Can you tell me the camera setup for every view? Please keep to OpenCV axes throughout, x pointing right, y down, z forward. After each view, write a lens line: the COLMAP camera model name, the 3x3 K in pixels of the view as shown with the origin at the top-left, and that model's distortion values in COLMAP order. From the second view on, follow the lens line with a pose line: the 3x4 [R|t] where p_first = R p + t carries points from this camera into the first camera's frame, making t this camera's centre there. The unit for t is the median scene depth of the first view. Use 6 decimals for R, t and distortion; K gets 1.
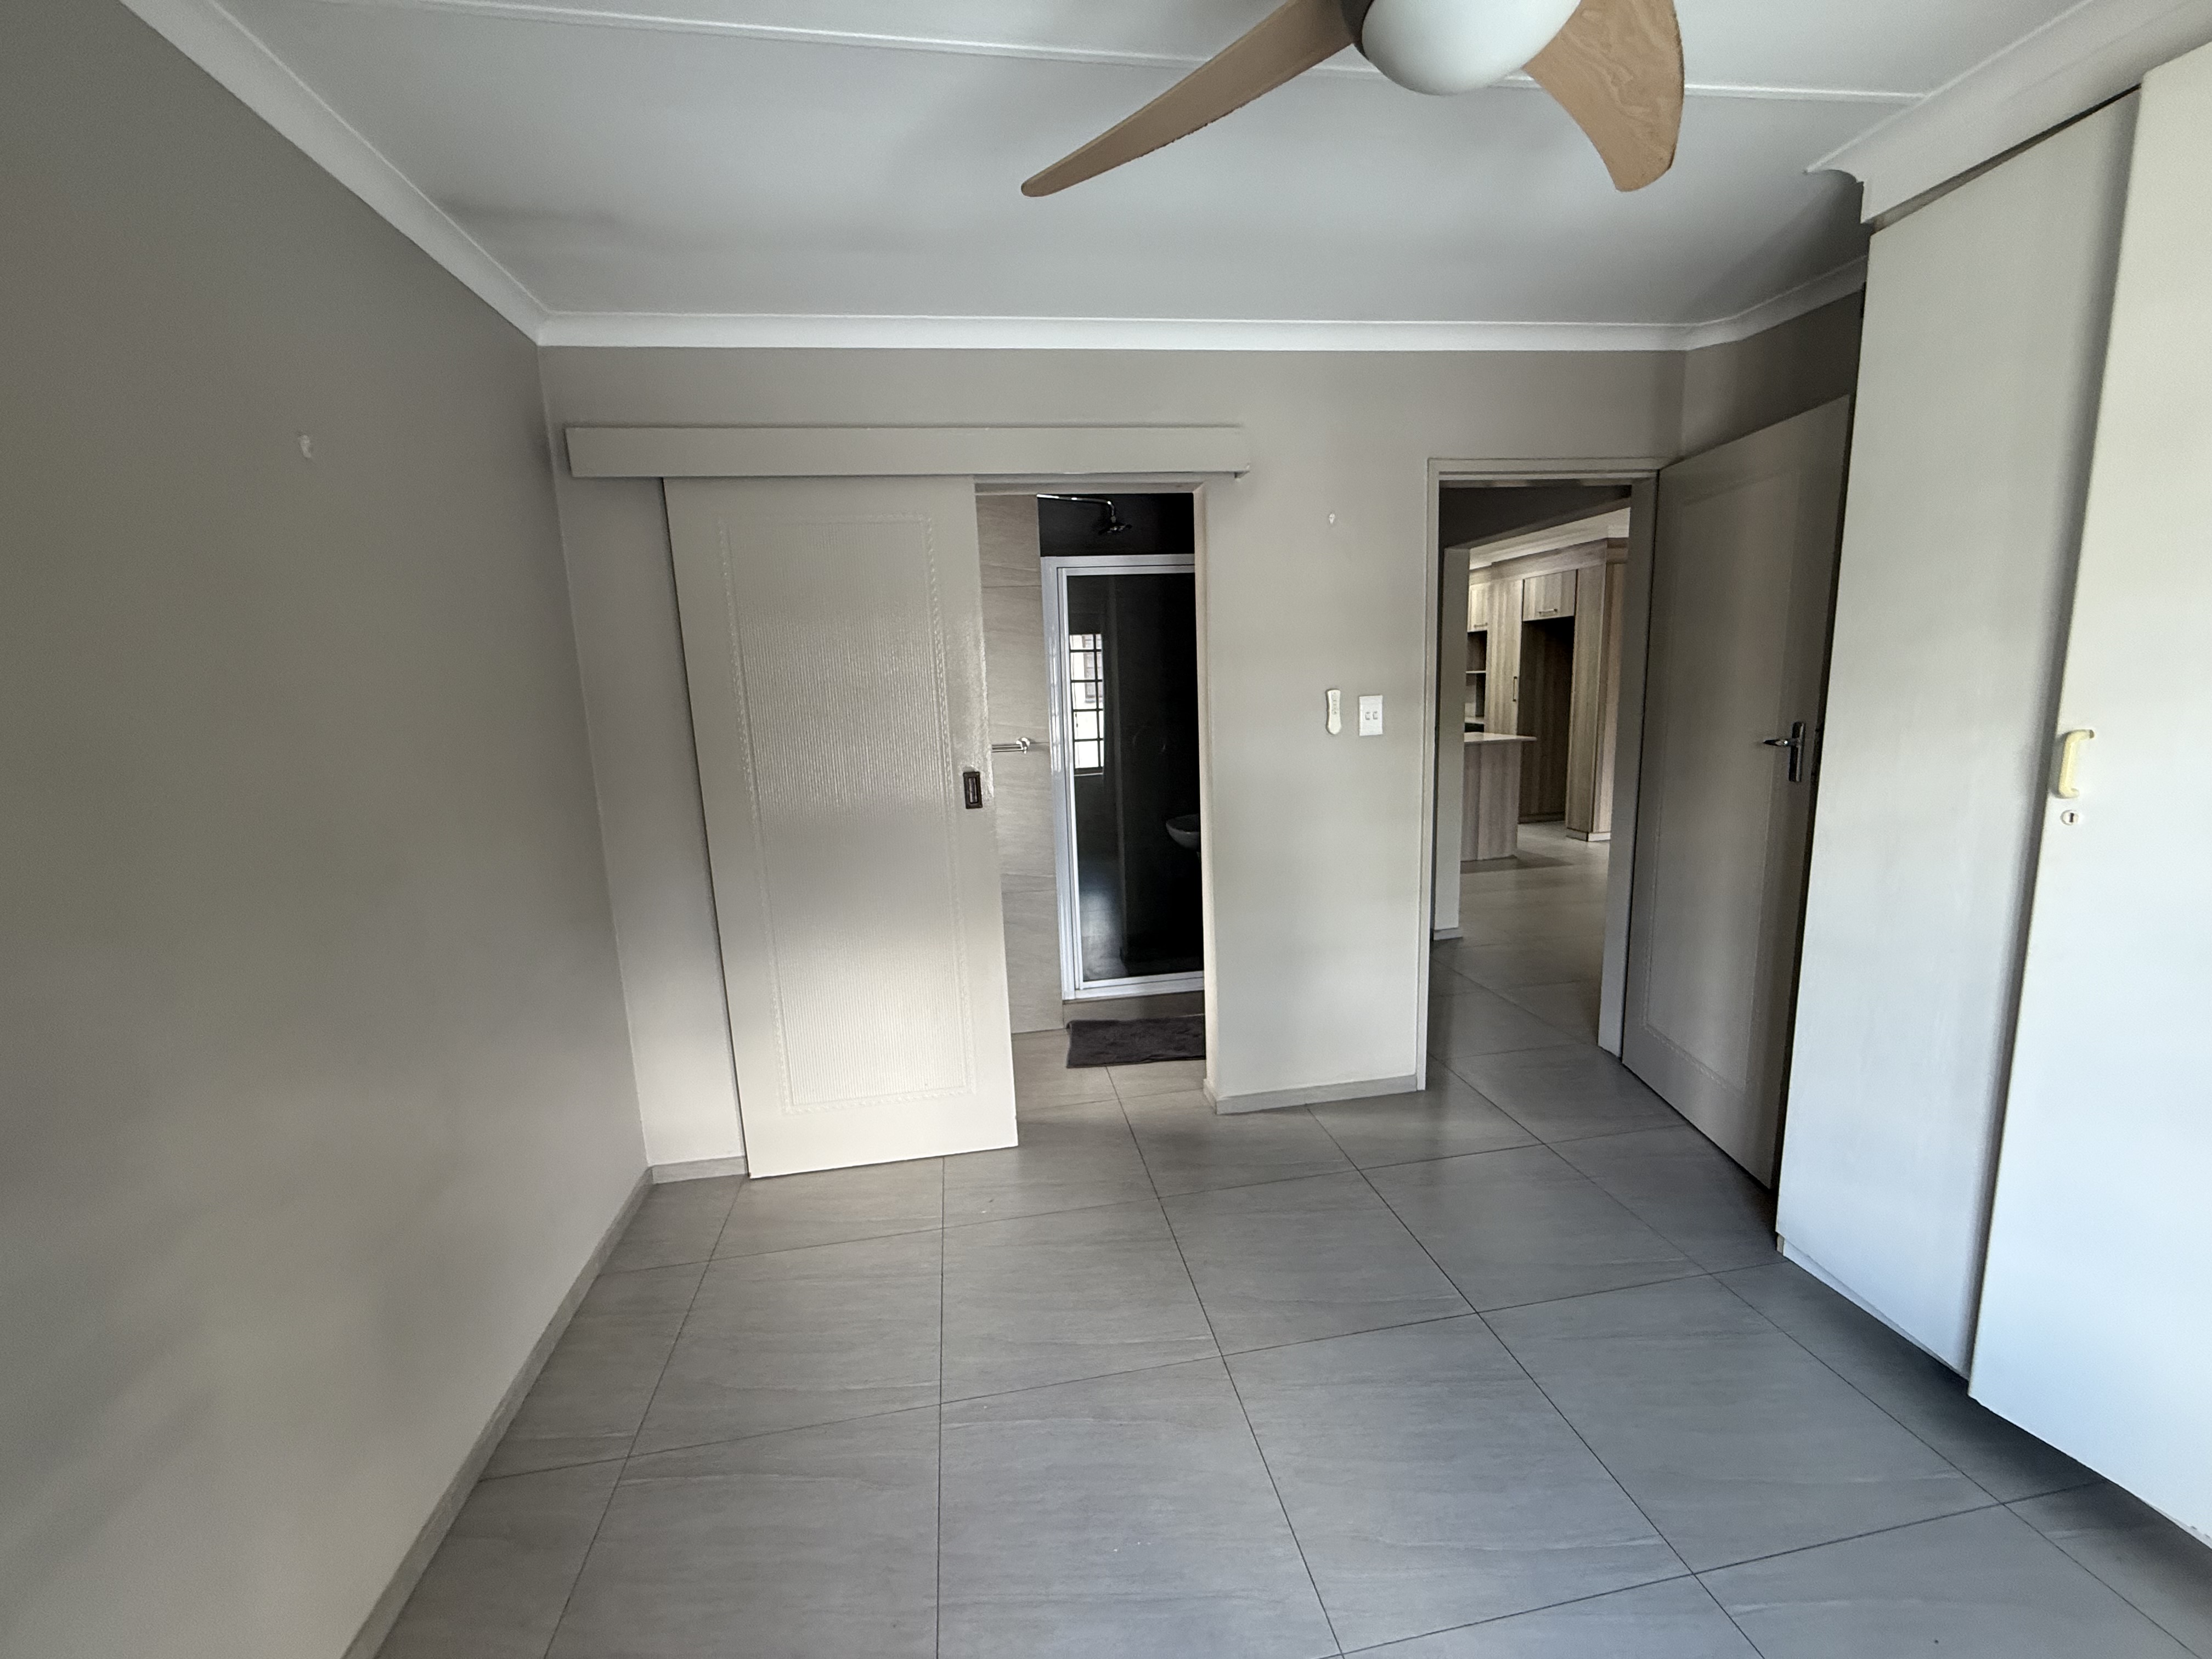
lens RADIAL K [[879.4, 0, 1104.3], [0, 879.4, 828.1], [0, 0, 1]] dist [0.000420, 0.000066]
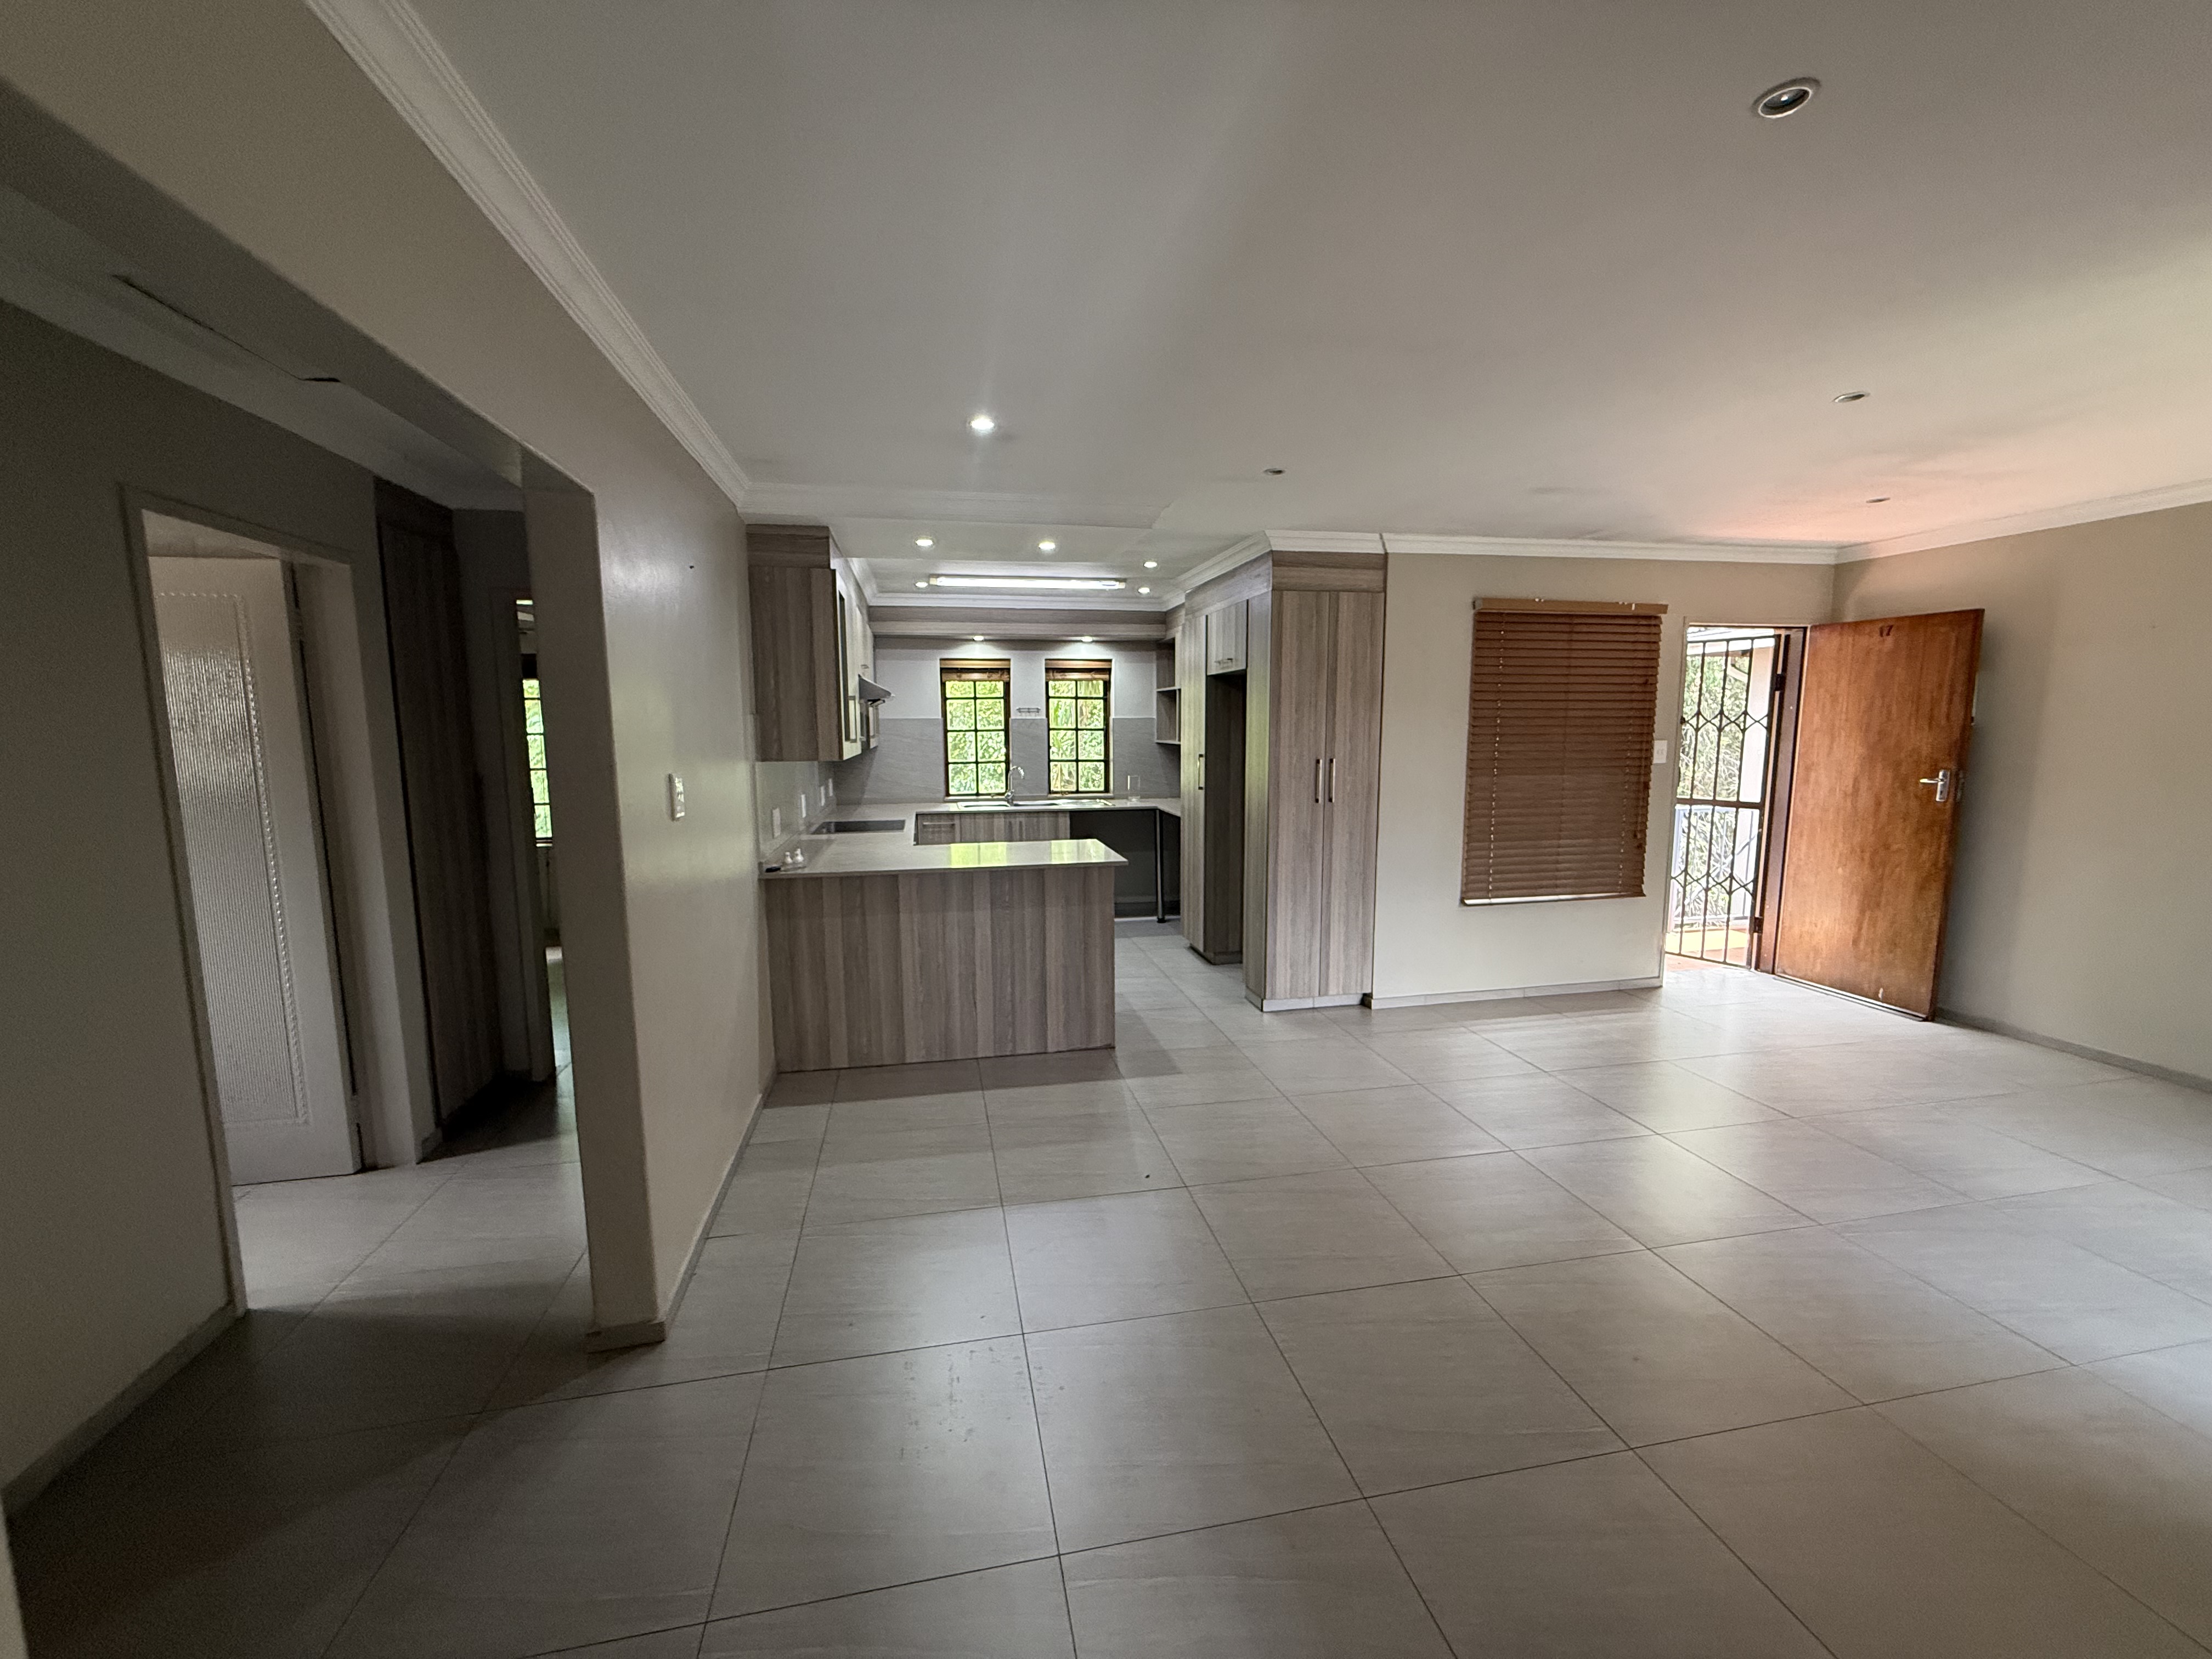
lens RADIAL K [[879.4, 0, 1104.3], [0, 879.4, 828.1], [0, 0, 1]] dist [0.000420, 0.000066]
pose [[0.998868, 0.033196, 0.034064, 0.975678], [-0.031505, 0.998299, -0.049047, -0.205199], [-0.035635, 0.047918, 0.998215, 0.831659]]
